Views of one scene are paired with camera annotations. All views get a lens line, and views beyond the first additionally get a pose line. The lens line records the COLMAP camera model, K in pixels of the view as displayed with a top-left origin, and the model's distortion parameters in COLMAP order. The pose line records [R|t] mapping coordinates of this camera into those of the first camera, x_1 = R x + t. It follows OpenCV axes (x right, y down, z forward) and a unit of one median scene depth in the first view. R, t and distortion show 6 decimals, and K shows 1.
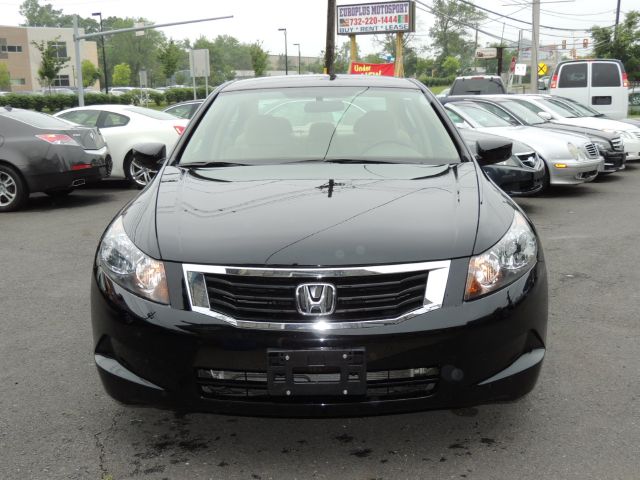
lens RADIAL K [[782.1, 0, 278.7], [0, 782.1, 238.4], [0, 0, 1]] dist [-0.068251, 0.039127]
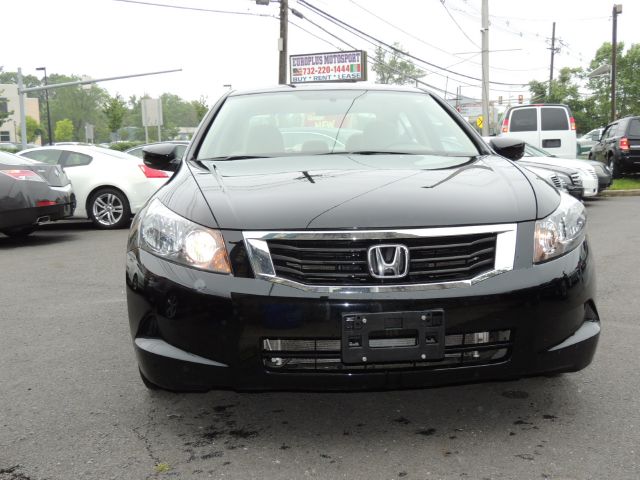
lens RADIAL K [[782.1, 0, 278.7], [0, 782.1, 238.4], [0, 0, 1]] dist [-0.068251, 0.039127]
pose [[0.996198, -0.009963, 0.086542, -0.104559], [0.017117, 0.996458, -0.082326, 0.077602], [-0.085415, 0.083494, 0.992841, 0.032488]]
